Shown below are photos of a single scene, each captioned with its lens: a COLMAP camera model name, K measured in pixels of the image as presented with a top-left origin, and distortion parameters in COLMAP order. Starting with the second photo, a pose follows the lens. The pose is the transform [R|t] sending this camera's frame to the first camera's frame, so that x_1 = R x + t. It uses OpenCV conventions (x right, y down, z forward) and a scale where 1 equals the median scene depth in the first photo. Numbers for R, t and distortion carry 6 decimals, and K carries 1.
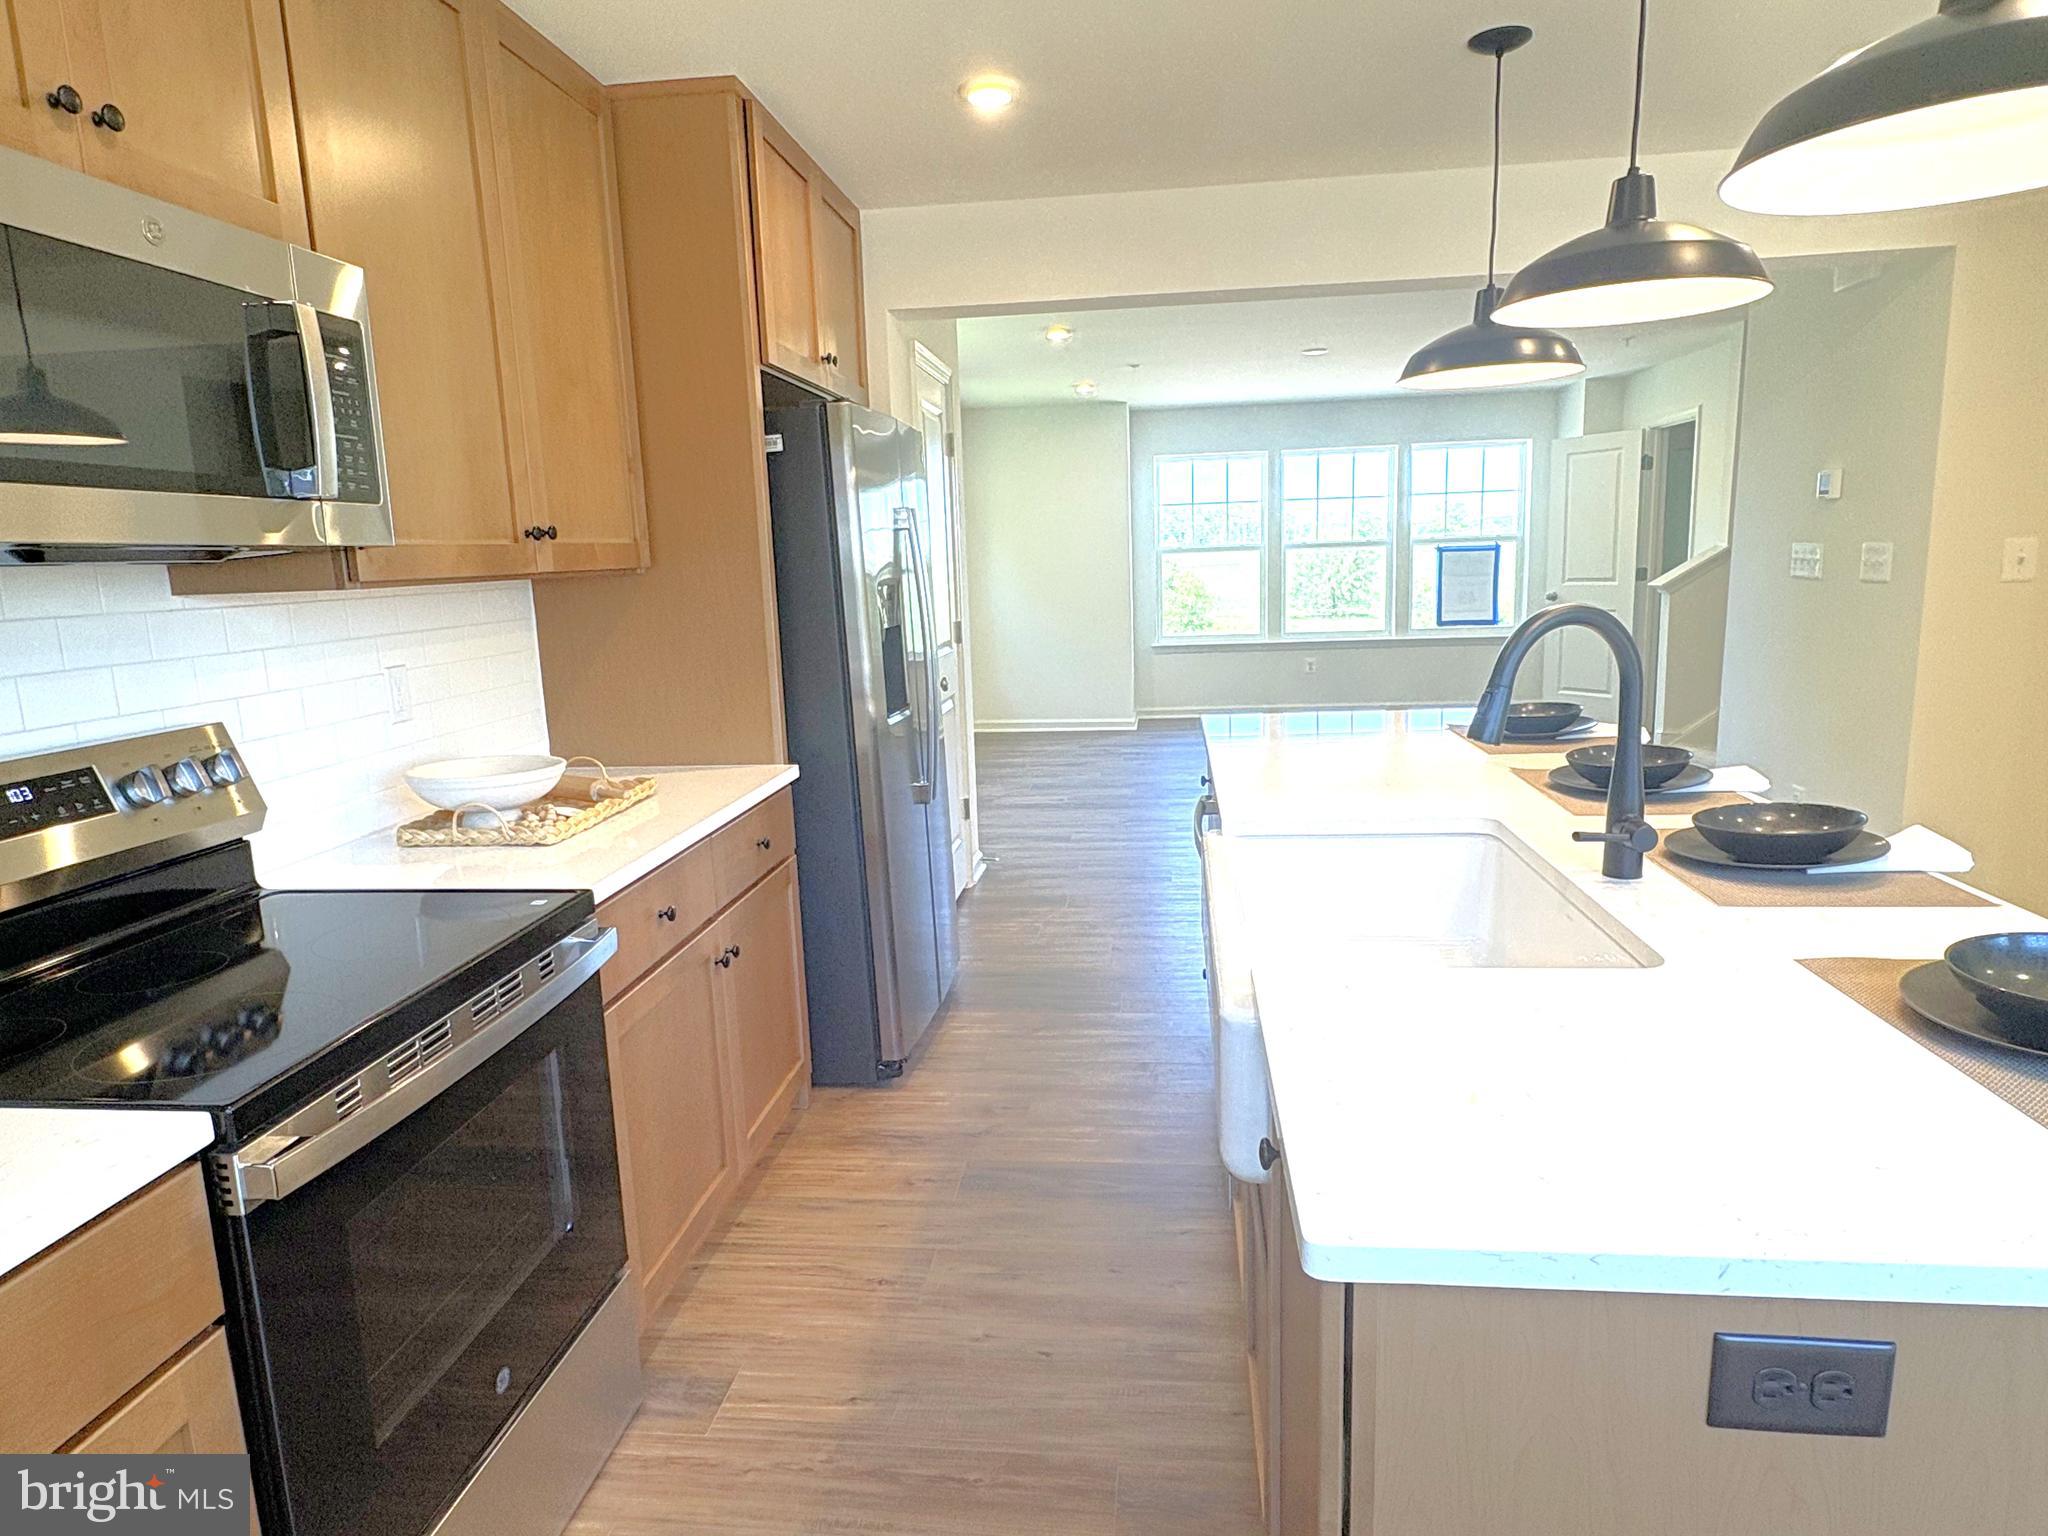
lens RADIAL K [[1205.7, 0, 1022.1], [0, 1205.7, 762.3], [0, 0, 1]] dist [0.002702, -0.000245]
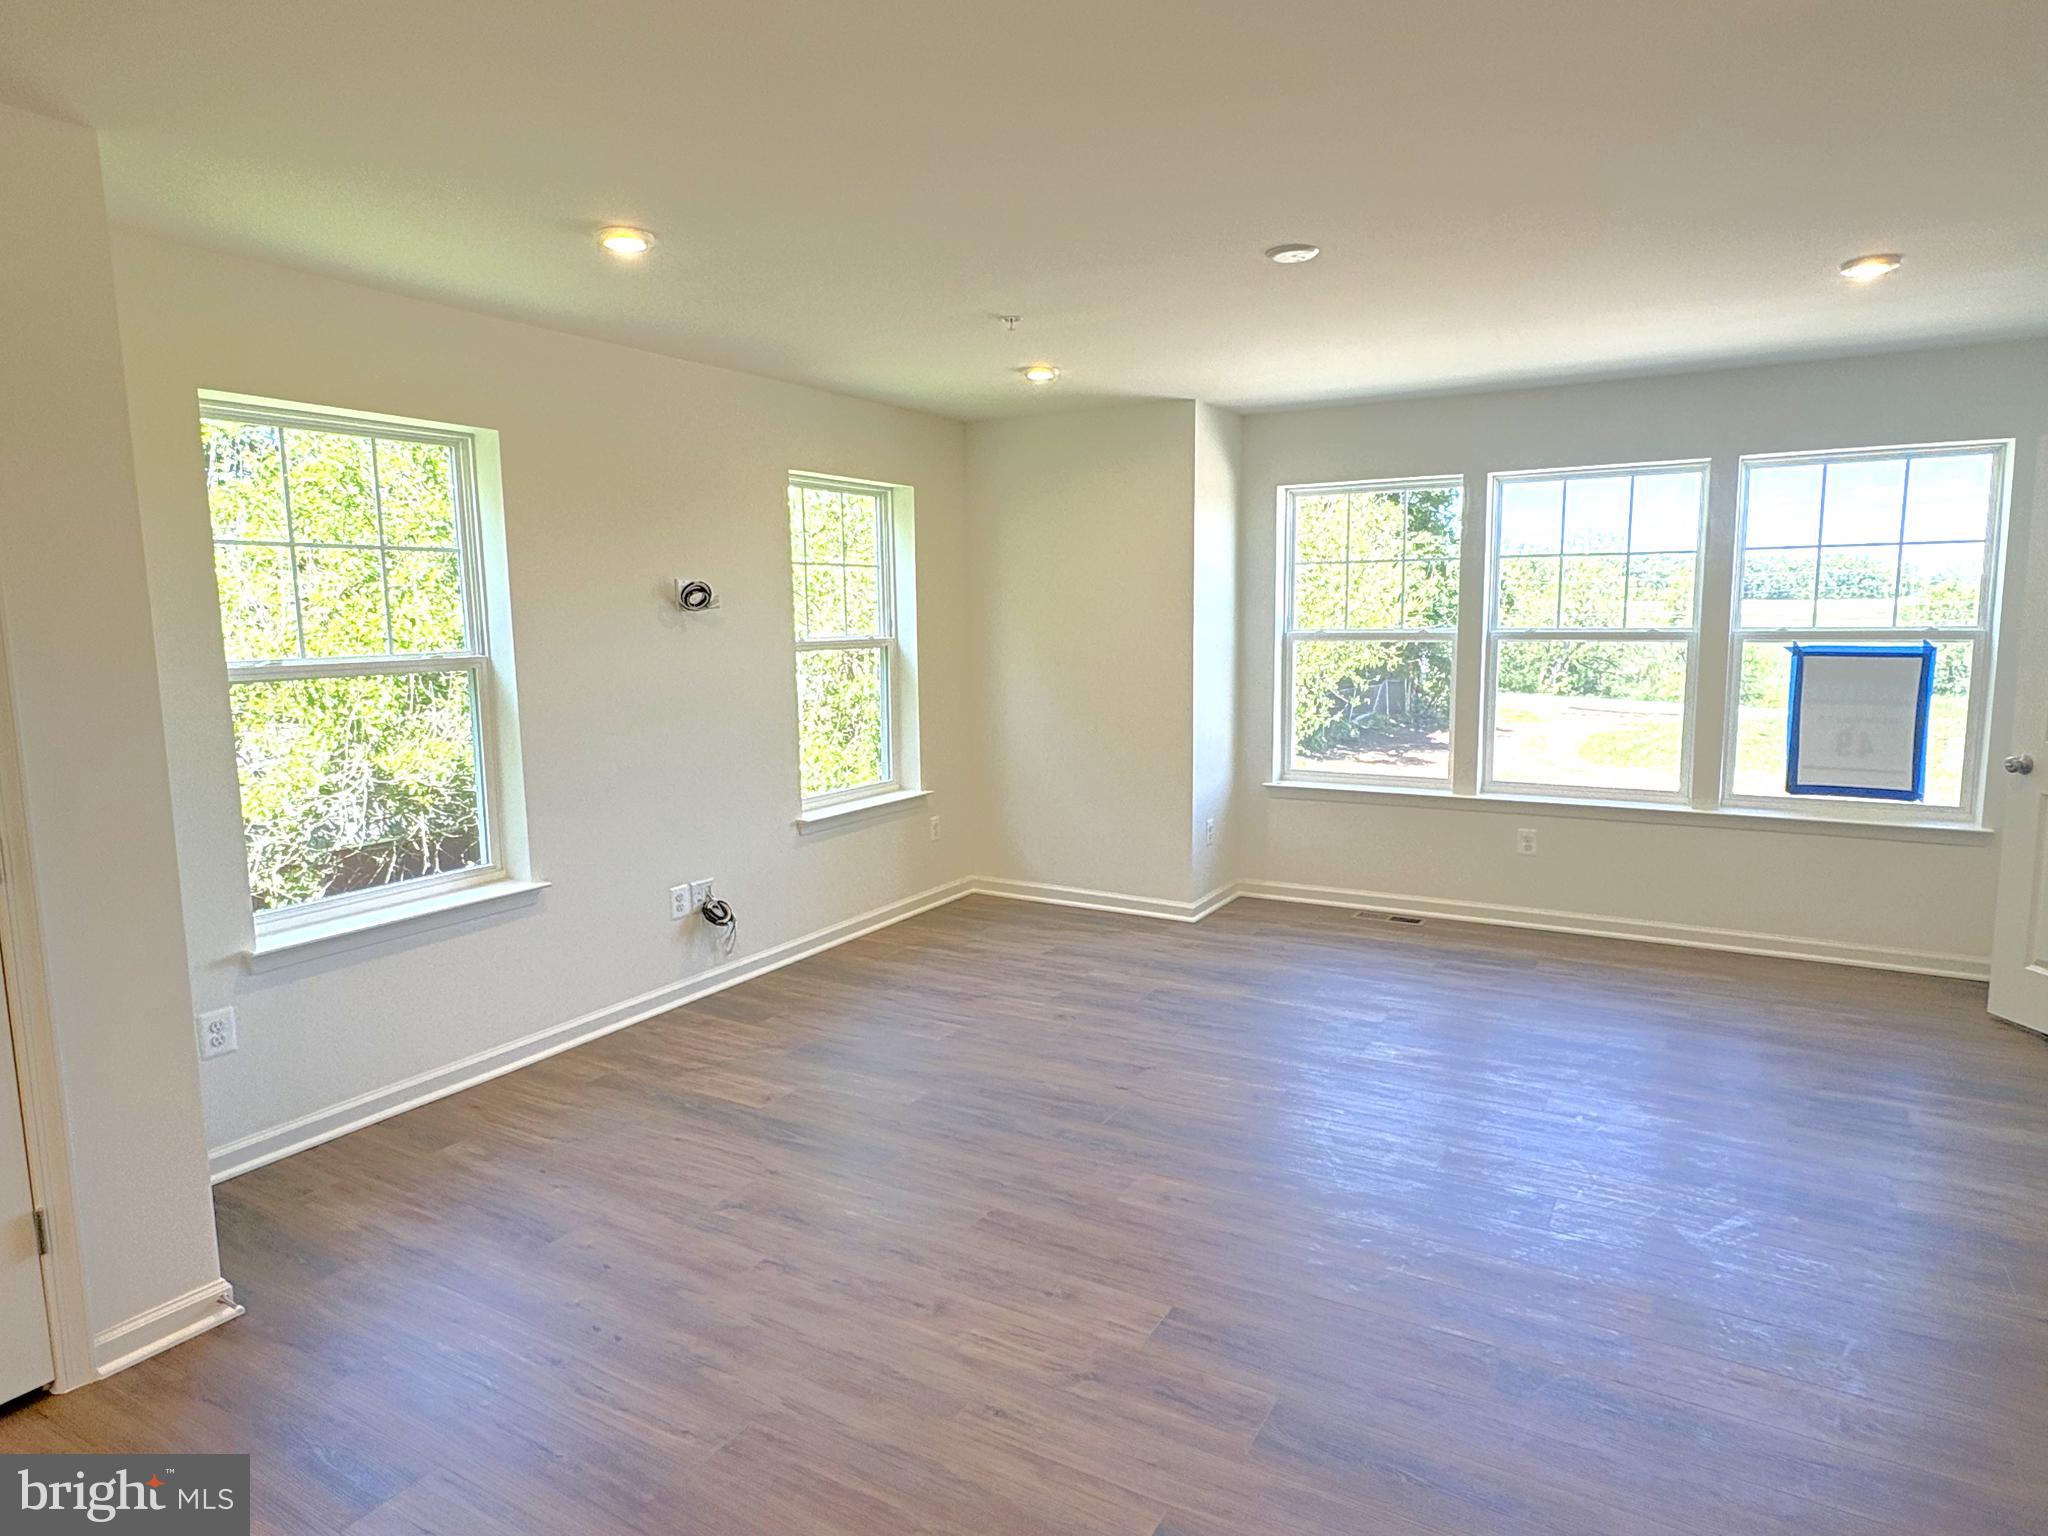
lens RADIAL K [[1199.5, 0, 1024.0], [0, 1199.5, 768.0], [0, 0, 1]] dist [0.000270, 0.000613]
pose [[0.914188, 0.077426, -0.397826, 0.814993], [-0.089546, 0.995911, -0.011947, -0.289533], [0.395274, 0.046545, 0.917383, 1.246111]]
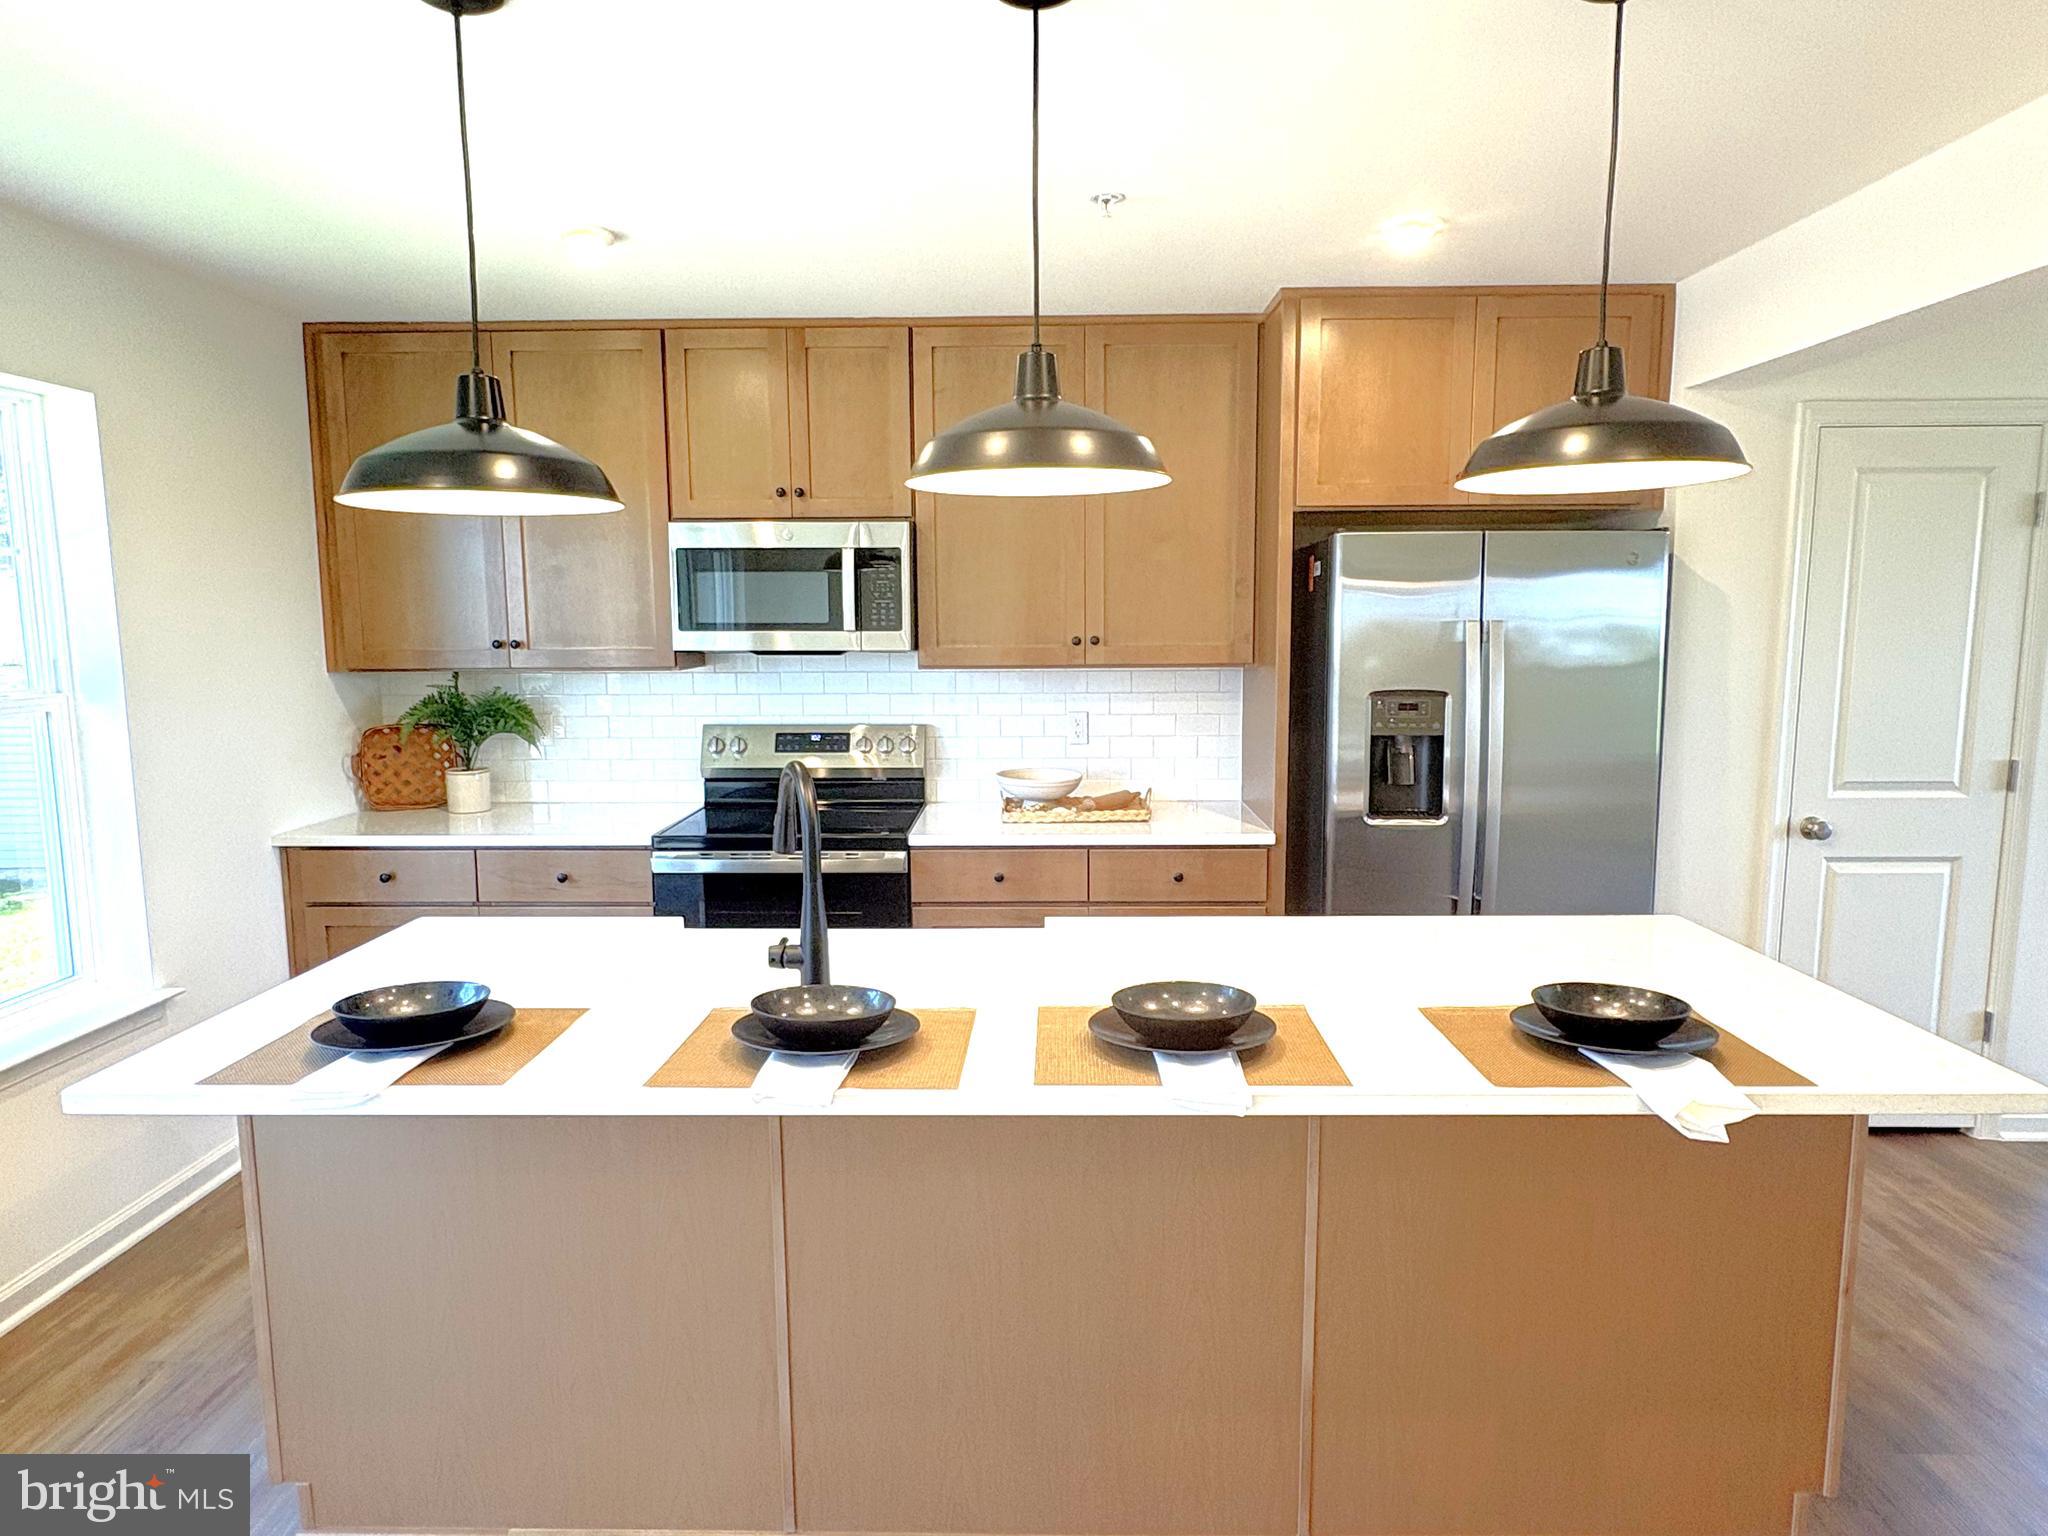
lens RADIAL K [[1205.7, 0, 1022.1], [0, 1205.7, 762.3], [0, 0, 1]] dist [0.002702, -0.000245]
pose [[0.101214, 0.159939, -0.981924, 0.967894], [-0.169721, 0.975300, 0.141366, -0.196896], [0.980281, 0.152345, 0.125859, 0.594306]]
